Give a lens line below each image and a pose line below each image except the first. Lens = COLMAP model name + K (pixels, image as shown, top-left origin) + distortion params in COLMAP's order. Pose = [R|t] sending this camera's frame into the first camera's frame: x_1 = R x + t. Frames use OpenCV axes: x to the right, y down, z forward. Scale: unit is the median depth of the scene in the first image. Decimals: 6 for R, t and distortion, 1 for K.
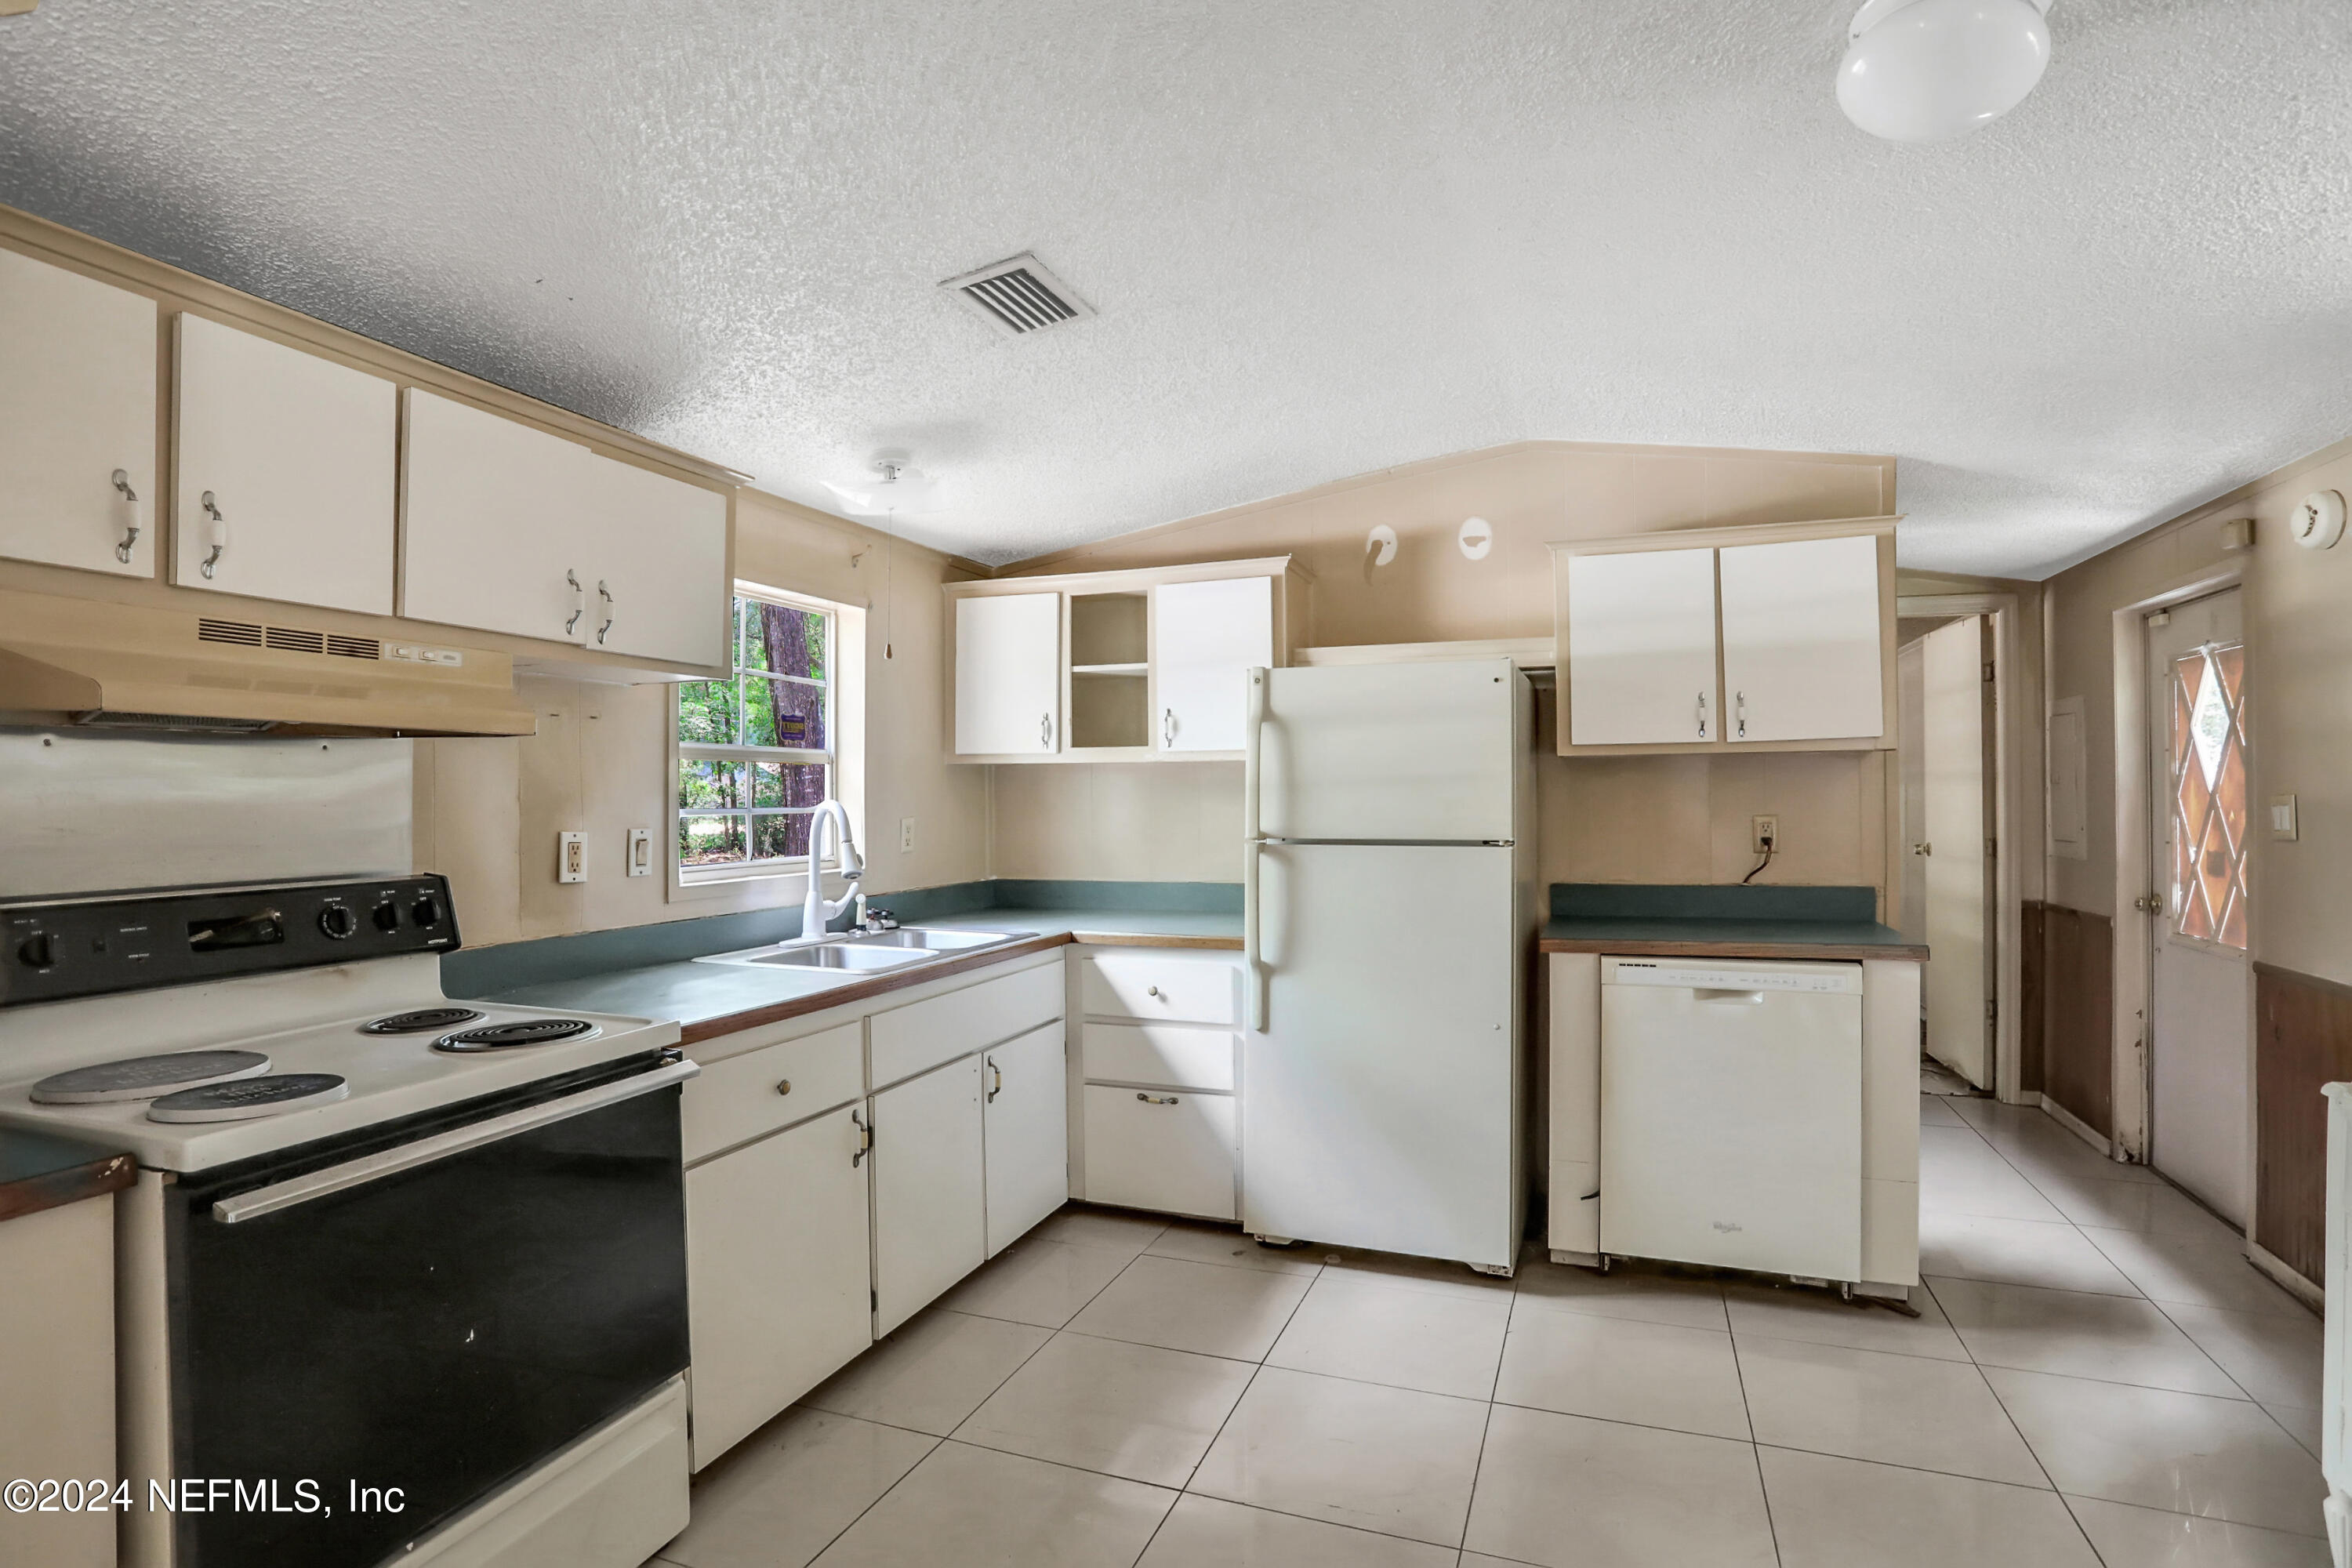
lens RADIAL K [[1225.7, 0, 1125.9], [0, 1225.7, 785.4], [0, 0, 1]] dist [-0.046536, -0.002573]
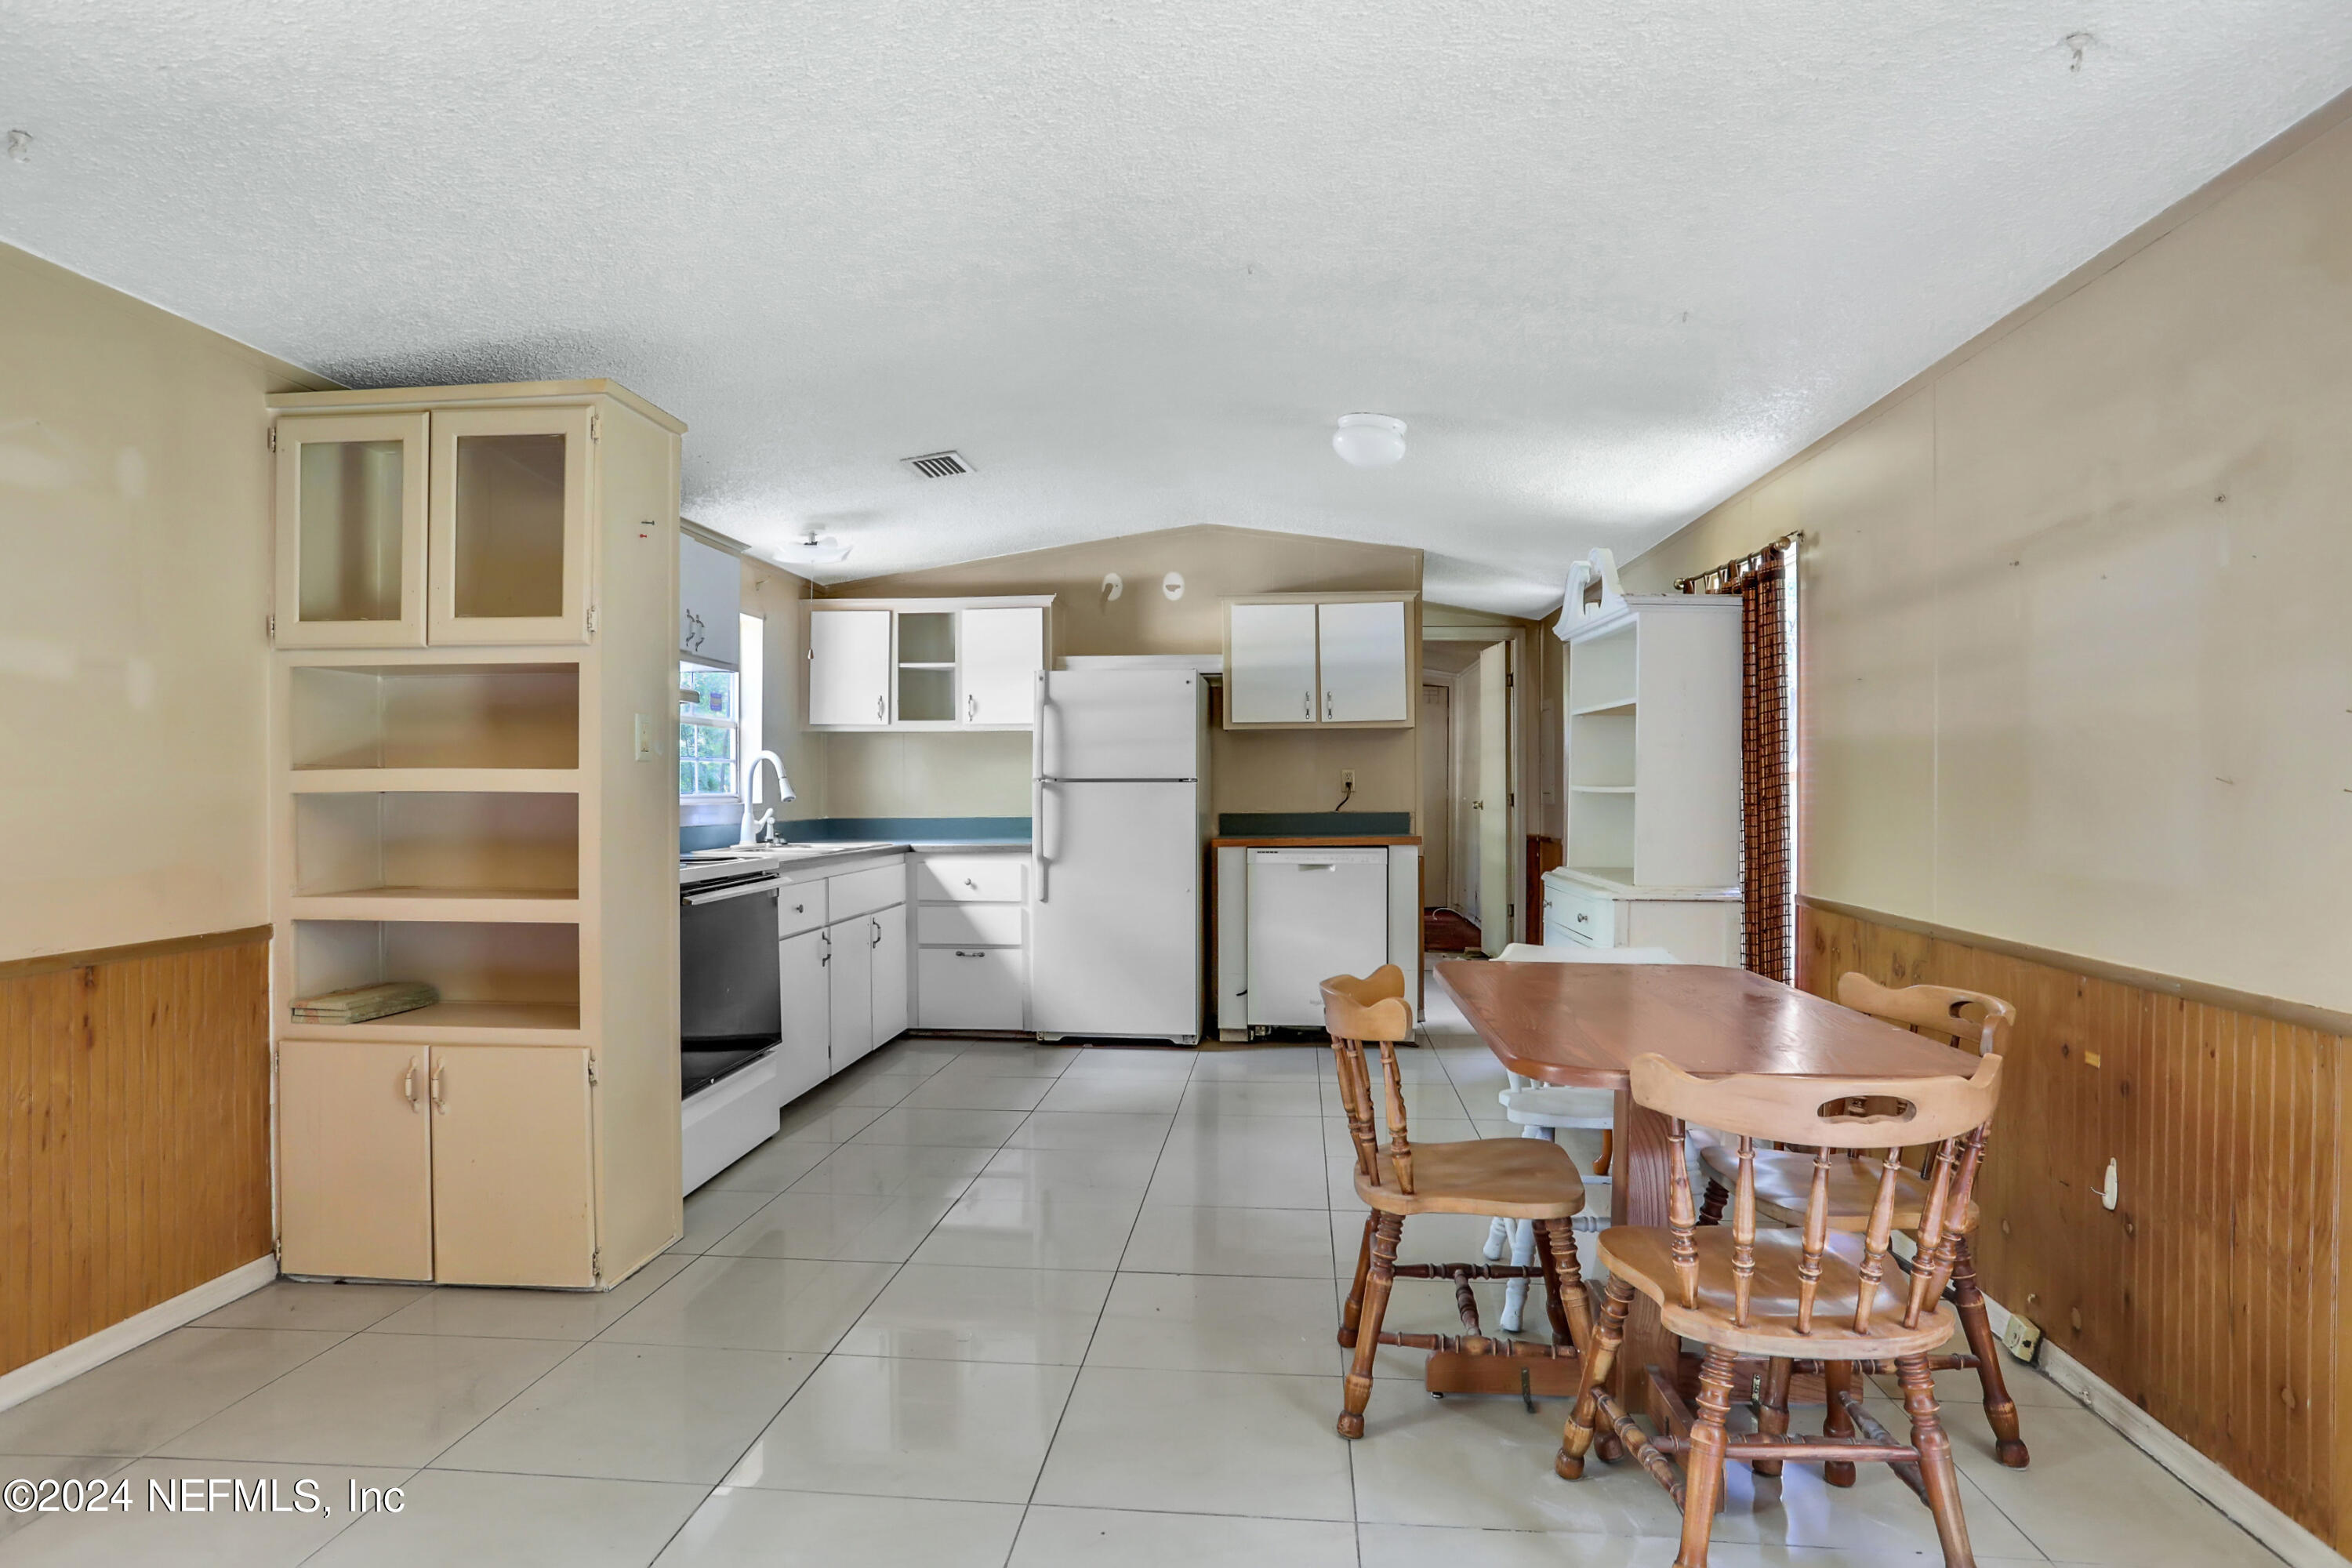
lens RADIAL K [[1225.7, 0, 1177.8], [0, 1225.7, 780.3], [0, 0, 1]] dist [-0.046536, -0.002573]
pose [[0.956312, 0.001507, 0.292343, -0.172016], [-0.004067, 0.999959, 0.008147, 0.029376], [-0.292318, -0.008980, 0.956279, -0.517324]]
